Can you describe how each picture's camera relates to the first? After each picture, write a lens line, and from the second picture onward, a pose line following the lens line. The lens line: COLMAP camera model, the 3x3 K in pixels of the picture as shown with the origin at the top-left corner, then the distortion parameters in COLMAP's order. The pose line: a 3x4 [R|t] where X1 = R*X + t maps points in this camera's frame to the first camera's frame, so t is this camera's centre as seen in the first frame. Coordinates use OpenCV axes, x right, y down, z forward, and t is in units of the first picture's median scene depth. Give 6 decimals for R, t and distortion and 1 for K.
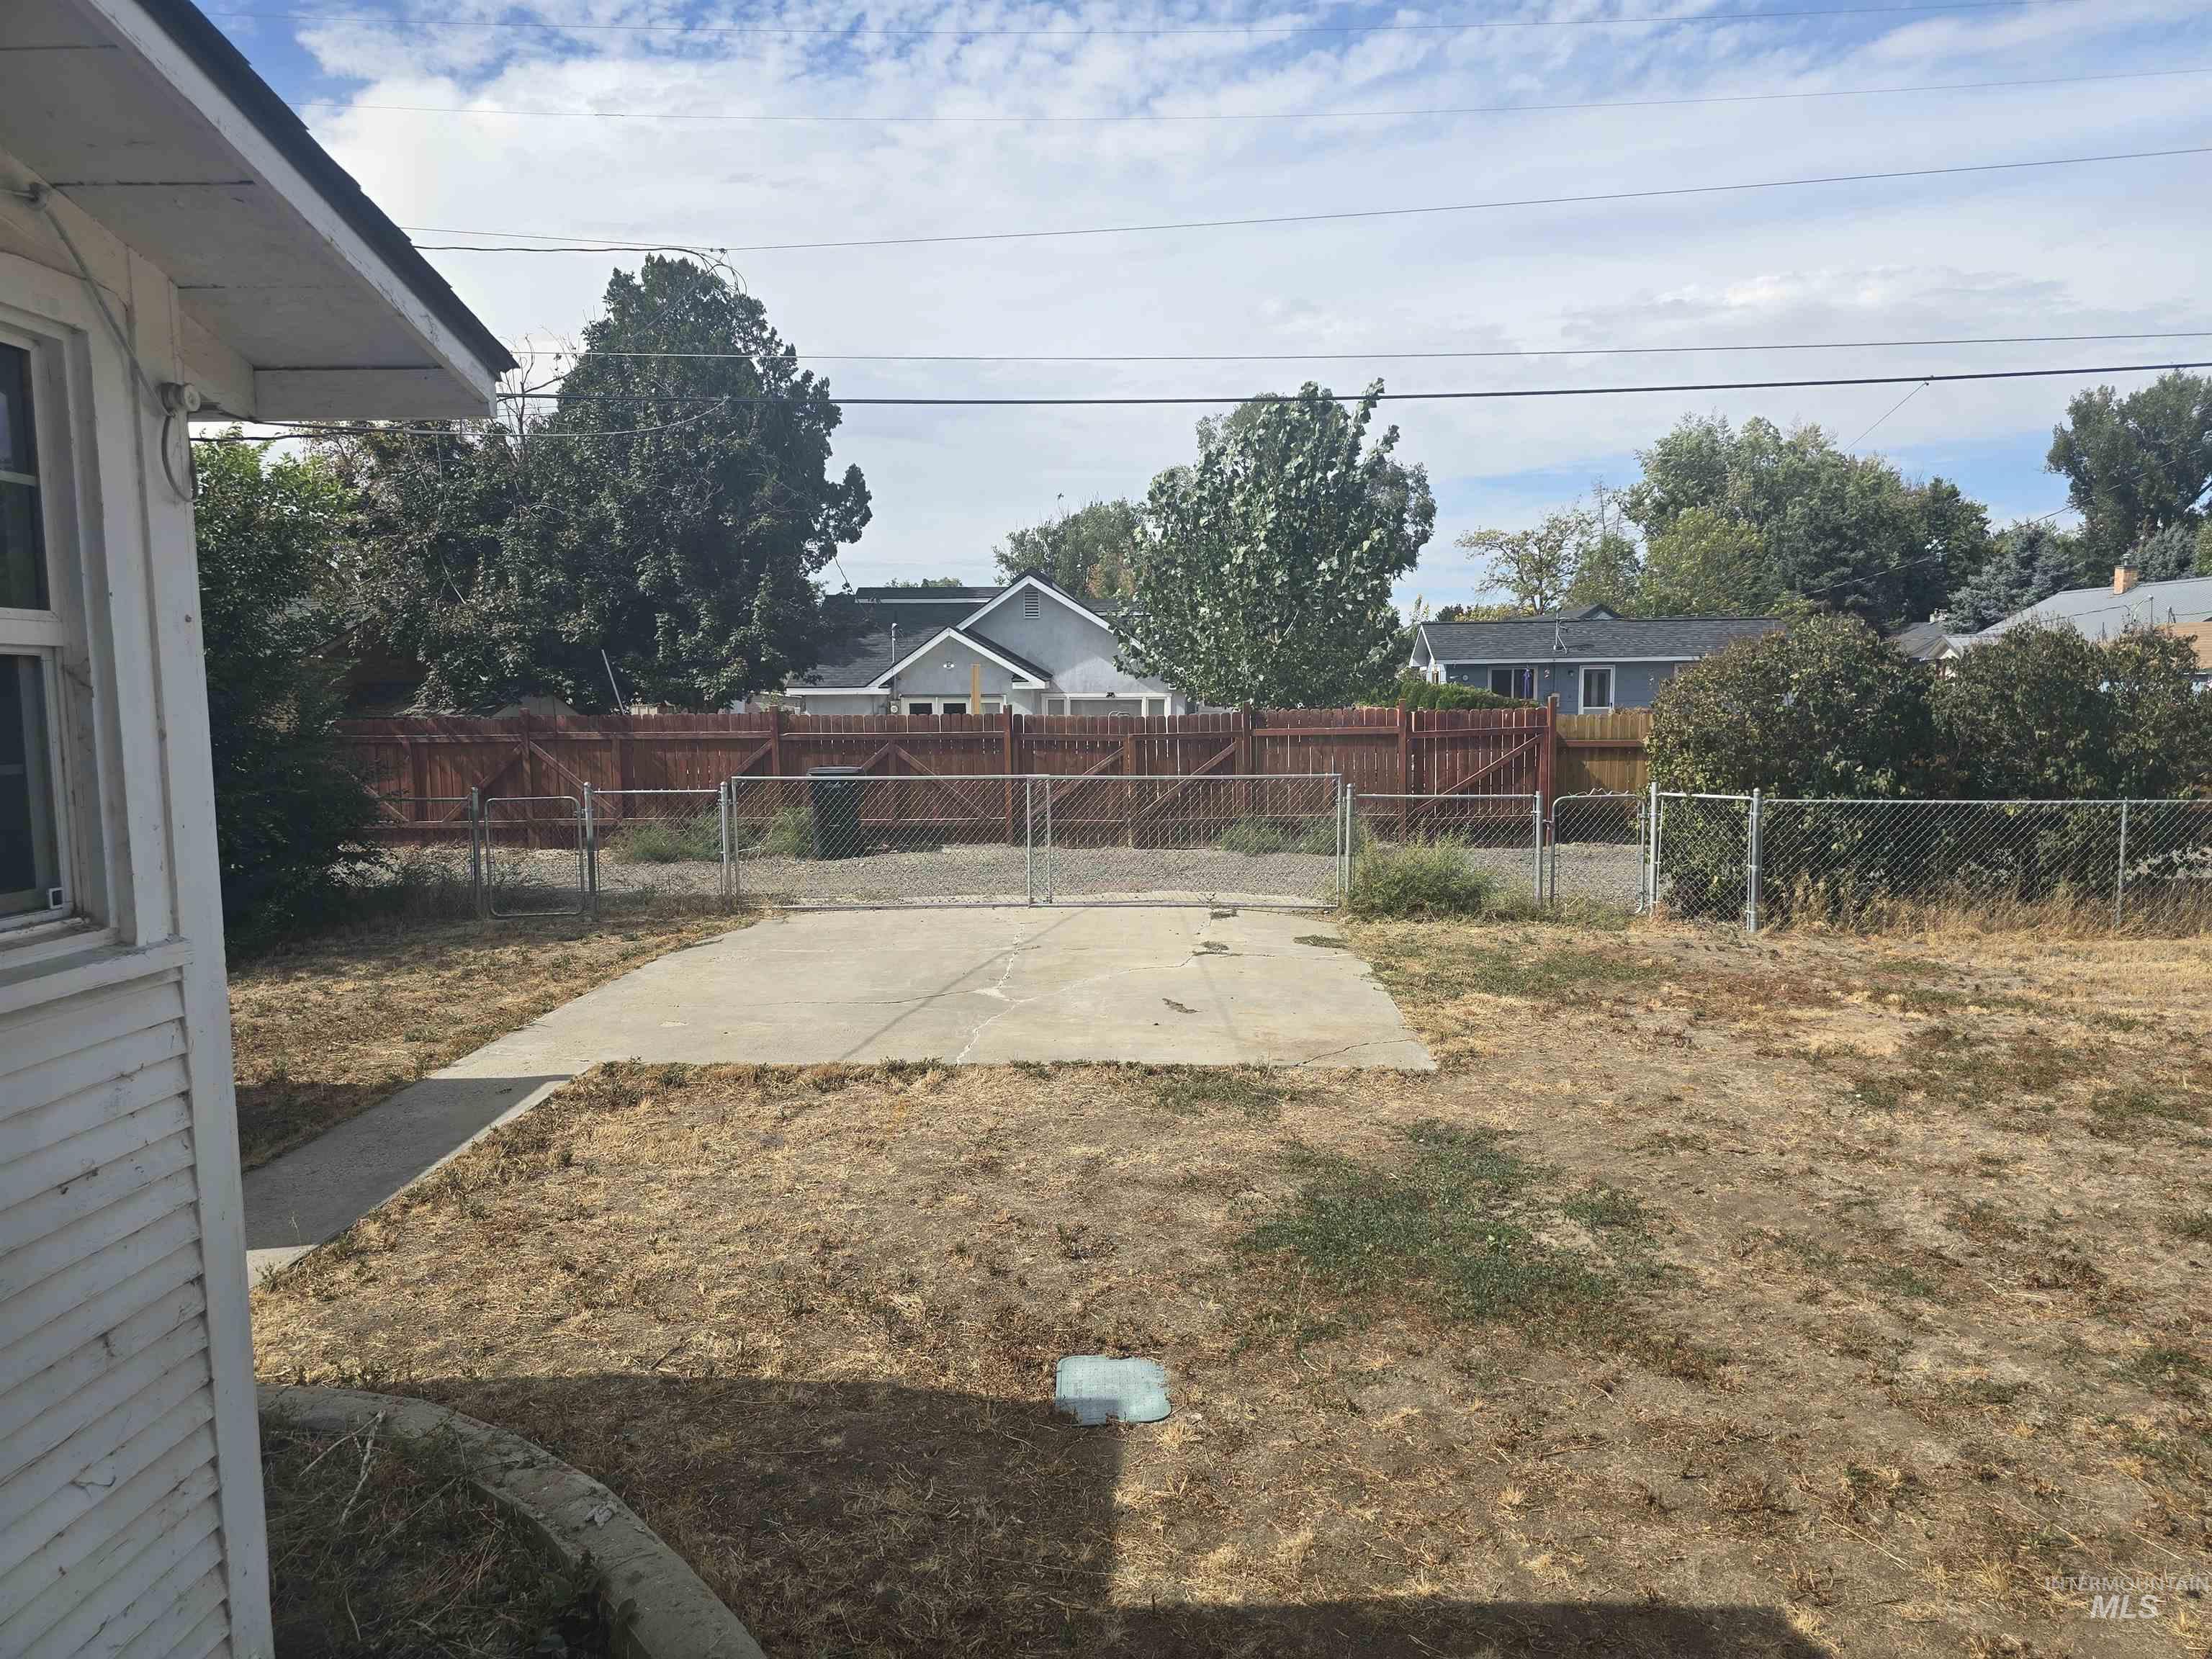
lens RADIAL K [[1490.8, 0, 1137.0], [0, 1490.8, 826.7], [0, 0, 1]] dist [0.086458, -0.071949]
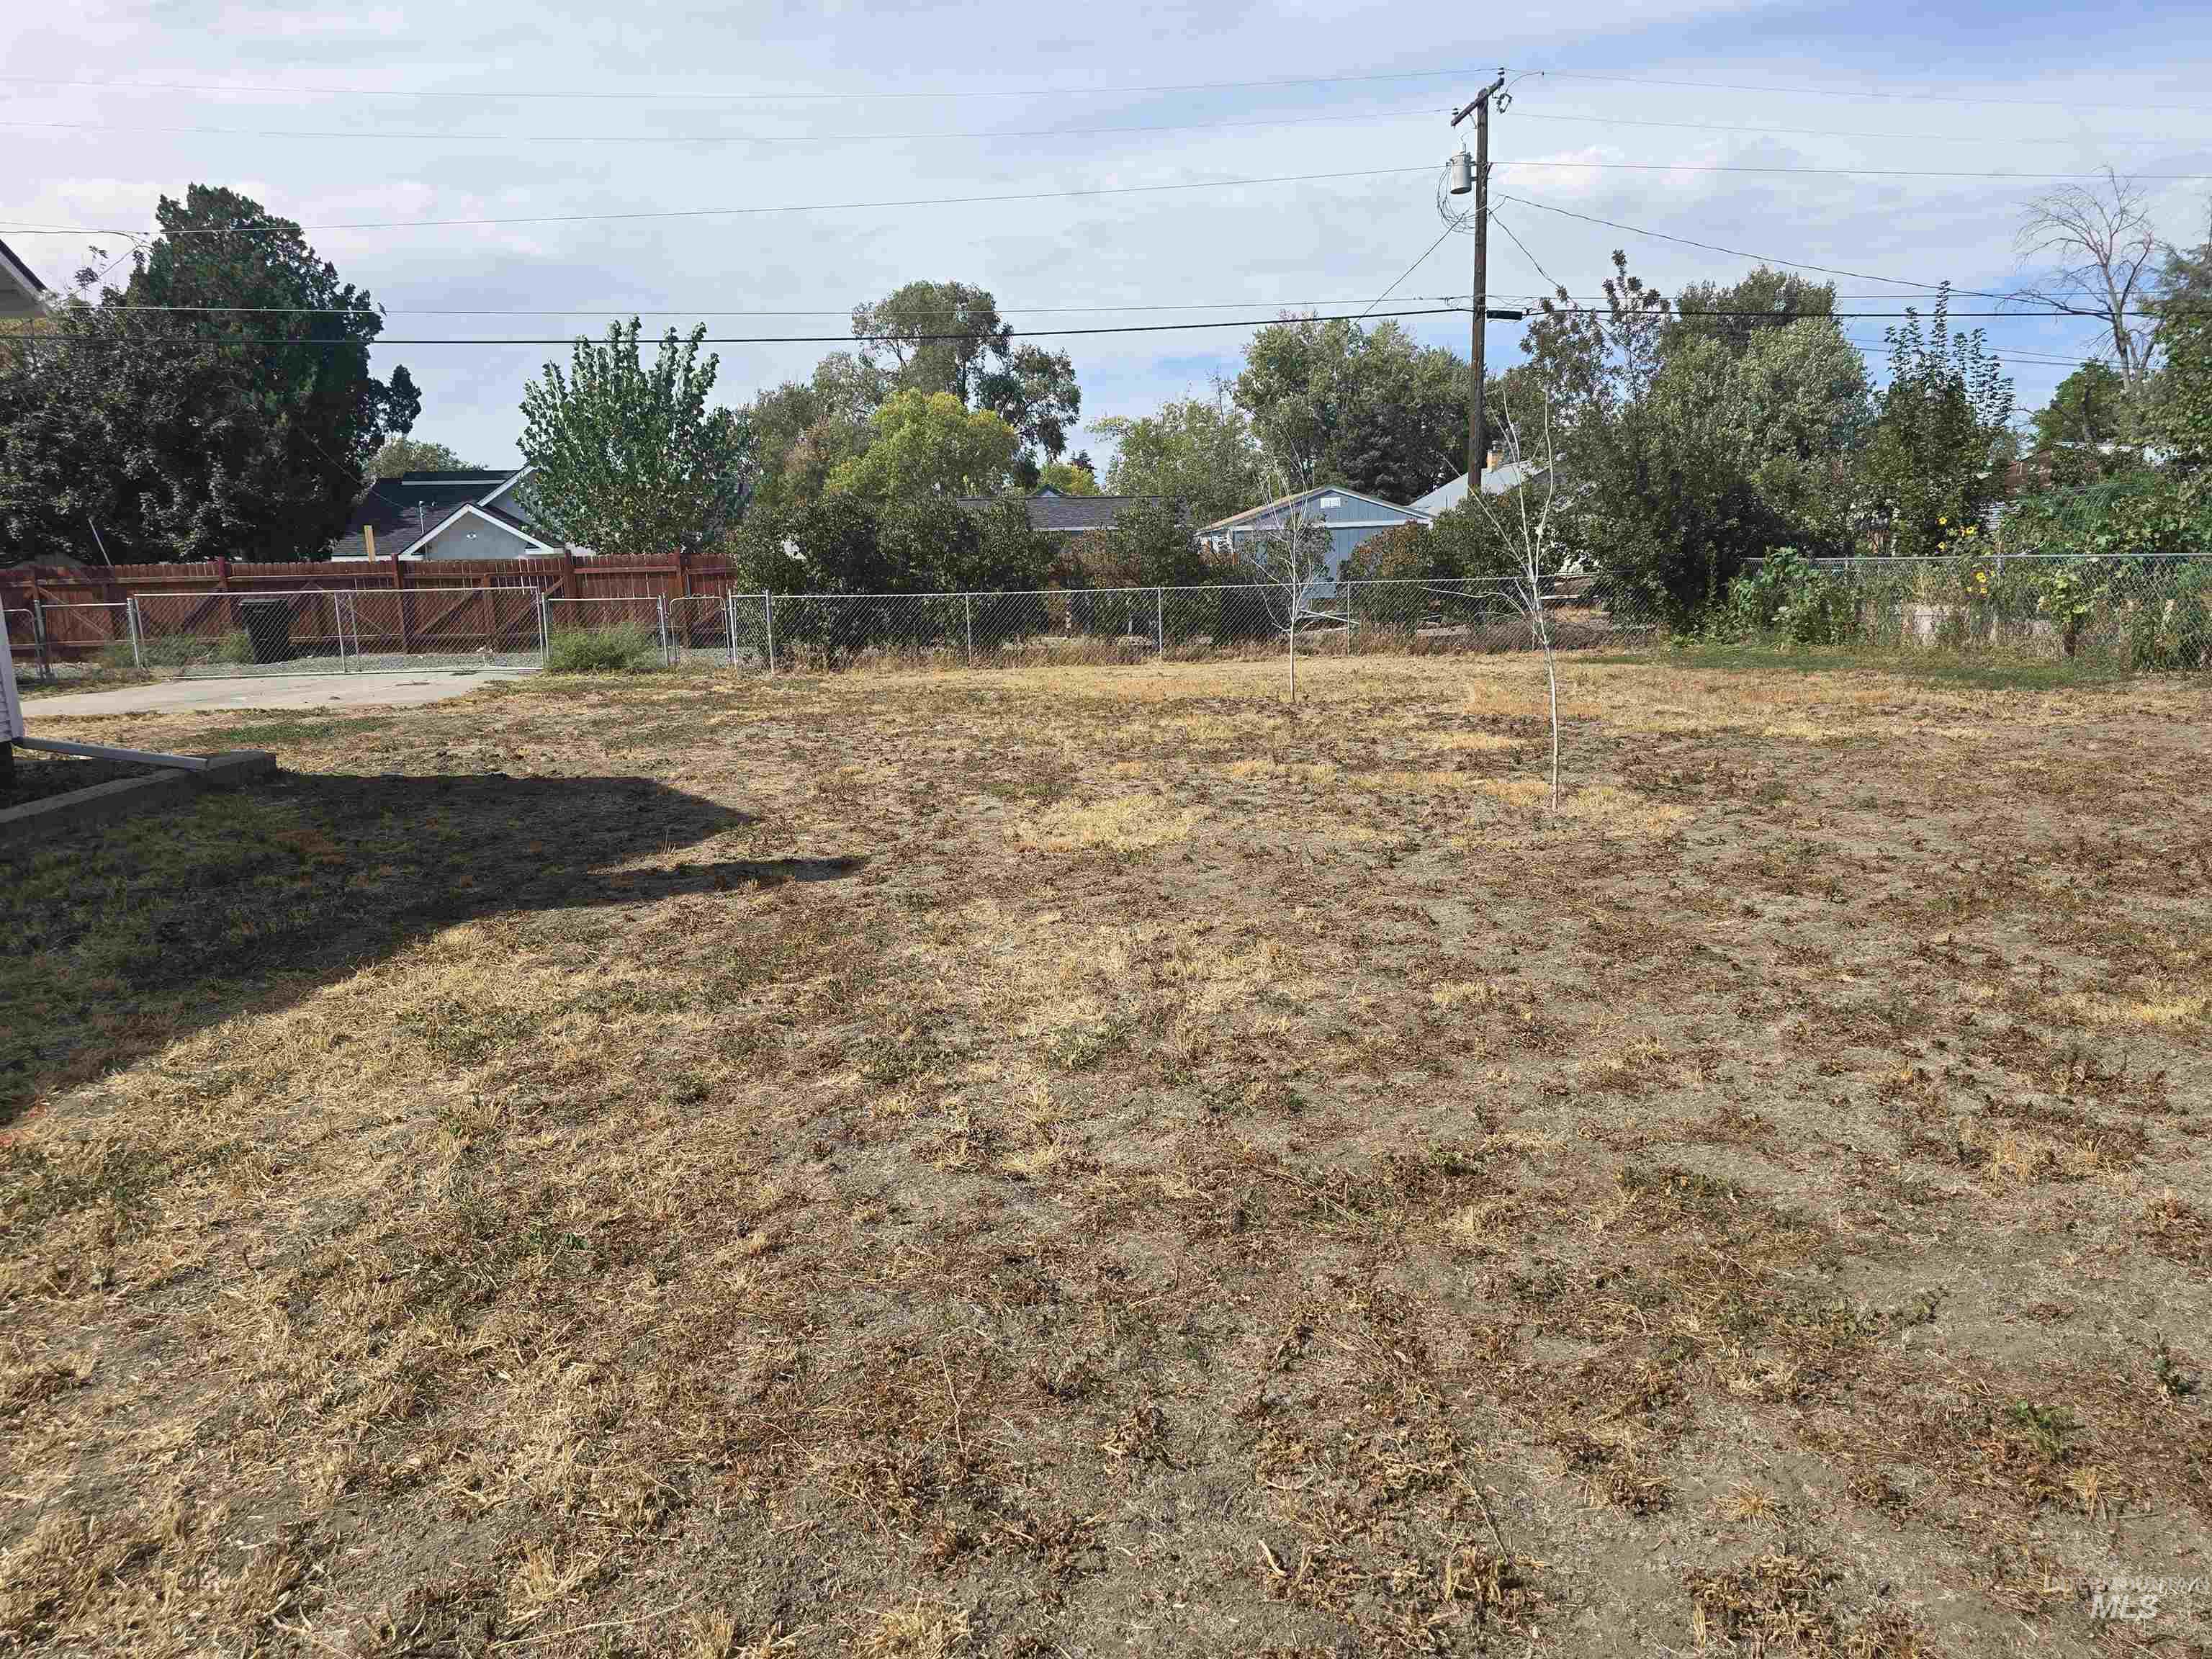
lens RADIAL K [[1490.8, 0, 1137.0], [0, 1490.8, 826.7], [0, 0, 1]] dist [0.086458, -0.071949]
pose [[0.989527, -0.042674, 0.137899, 0.213802], [0.032150, 0.996461, 0.077661, 0.047116], [-0.140725, -0.072414, 0.987397, -0.298198]]
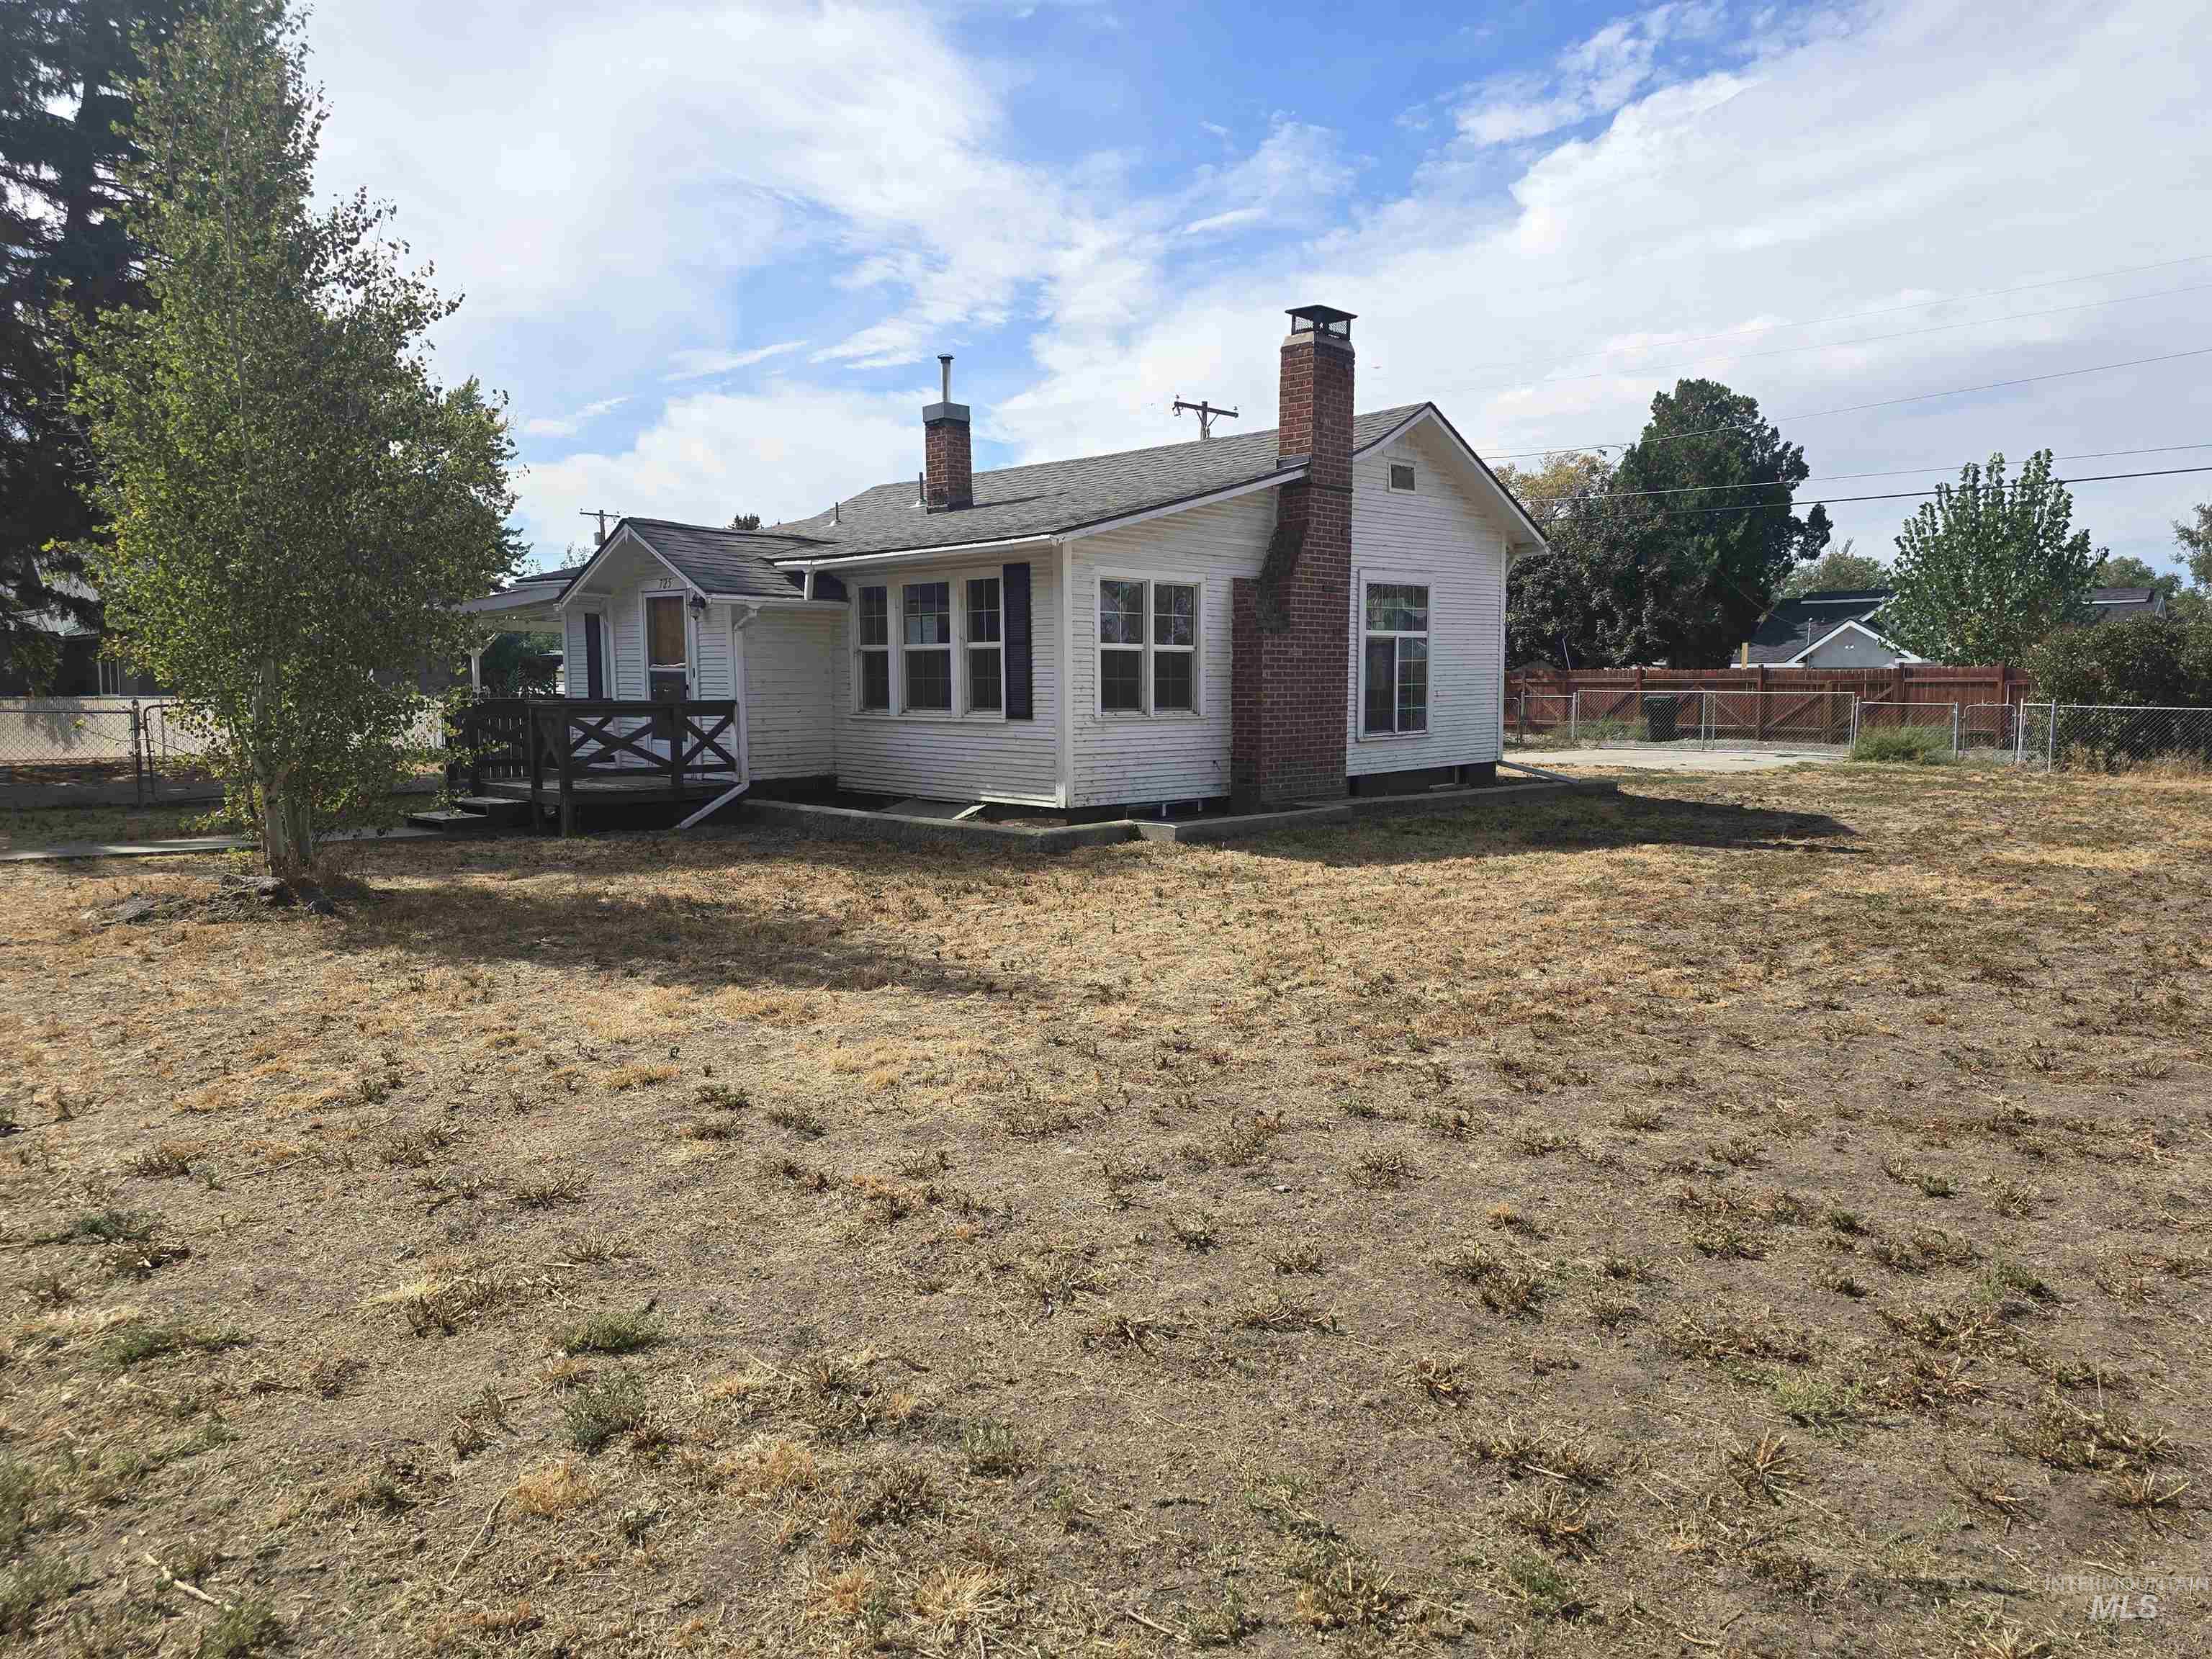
lens RADIAL K [[1493.5, 0, 1070.1], [0, 1493.5, 833.9], [0, 0, 1]] dist [0.066725, -0.074578]
pose [[0.717260, 0.080380, -0.692154, 0.323047], [-0.075131, 0.996455, 0.037862, 0.064527], [0.692743, 0.024845, 0.720756, -0.500753]]
